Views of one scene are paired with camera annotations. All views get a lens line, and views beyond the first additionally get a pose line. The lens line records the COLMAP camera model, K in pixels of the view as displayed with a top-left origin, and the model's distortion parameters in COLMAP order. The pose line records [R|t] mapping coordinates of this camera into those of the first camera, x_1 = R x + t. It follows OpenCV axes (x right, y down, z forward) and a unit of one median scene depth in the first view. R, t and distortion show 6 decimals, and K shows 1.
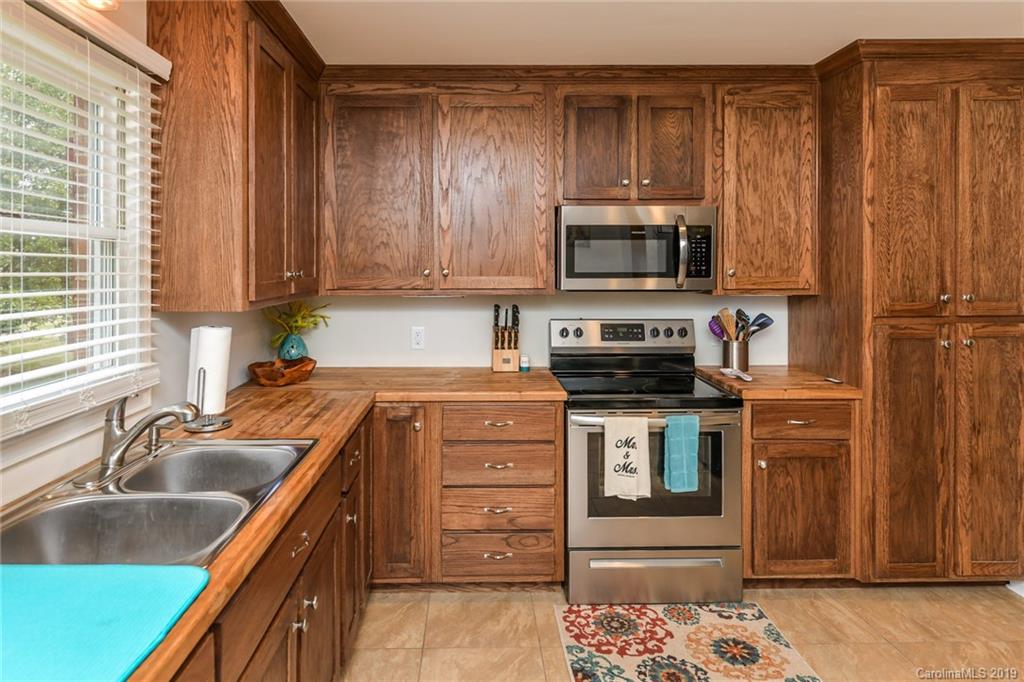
lens RADIAL K [[605.7, 0, 493.3], [0, 605.7, 269.5], [0, 0, 1]] dist [0.007587, -0.000733]
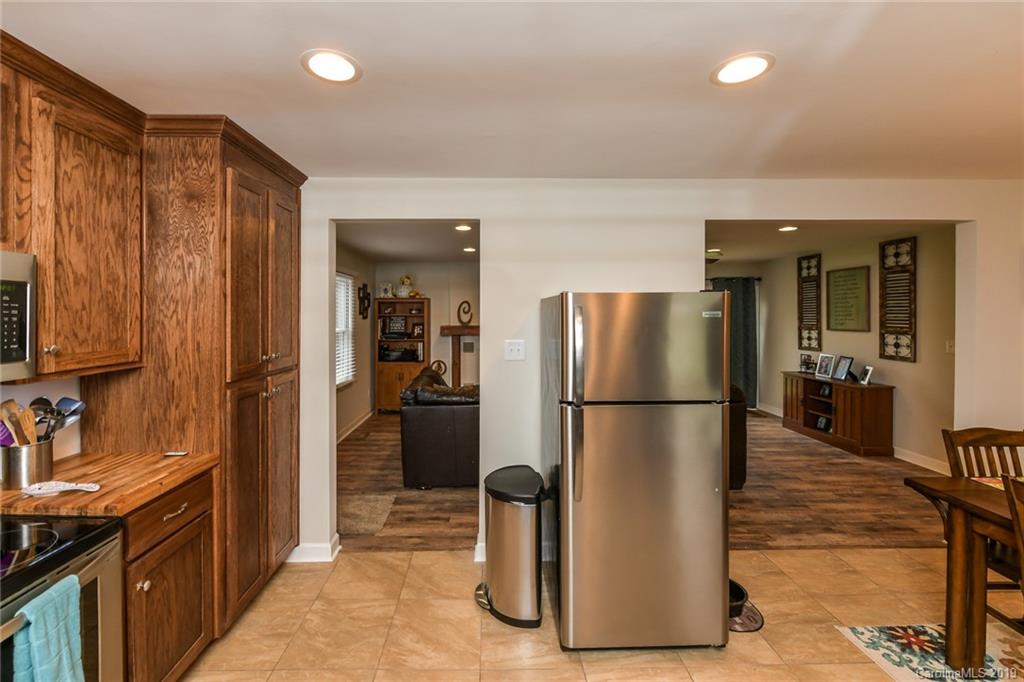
lens RADIAL K [[421.8, 0, 477.5], [0, 421.8, 320.5], [0, 0, 1]] dist [-0.009611, -0.000284]
pose [[0.035054, -0.010826, 0.999327, -0.084180], [0.006346, 0.999924, 0.010610, -0.032971], [-0.999365, 0.005970, 0.035120, 0.495284]]
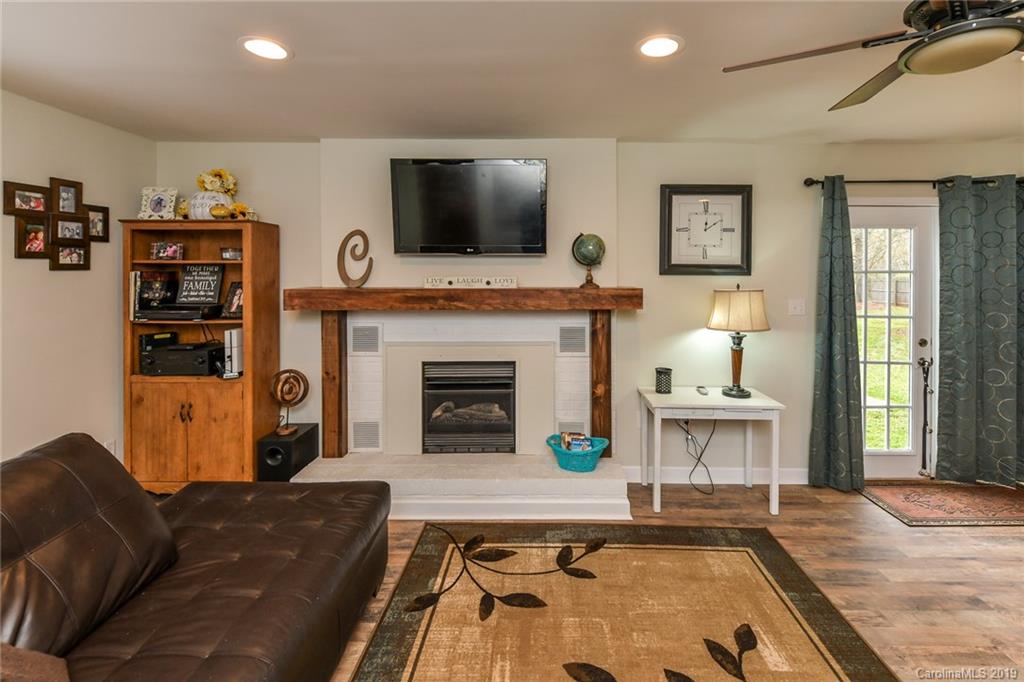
lens RADIAL K [[475.8, 0, 519.6], [0, 475.8, 272.9], [0, 0, 1]] dist [-0.002188, -0.001020]
pose [[0.011818, -0.000257, 0.999930, 1.206182], [0.000917, 1.000000, 0.000246, -0.014812], [-0.999930, 0.000914, 0.011818, 0.234703]]
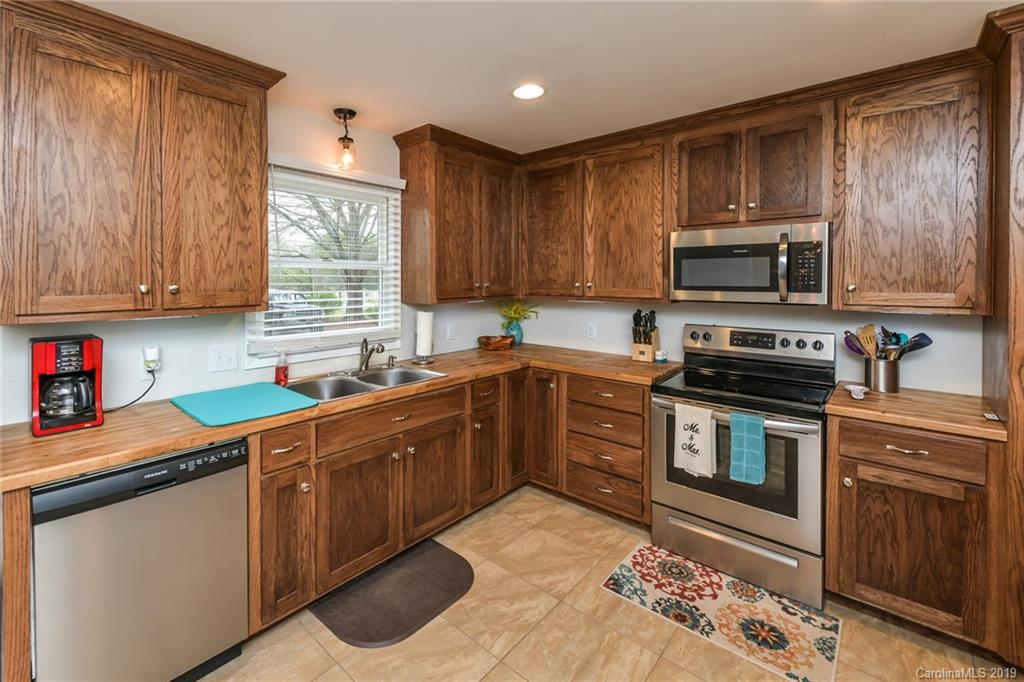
lens RADIAL K [[459.9, 0, 460.2], [0, 459.9, 282.5], [0, 0, 1]] dist [0.001290, 0.000354]
pose [[0.708789, 0.006251, -0.705393, 0.482832], [-0.002324, 0.999976, 0.006526, -0.006763], [0.705417, -0.002986, 0.708786, 0.024023]]
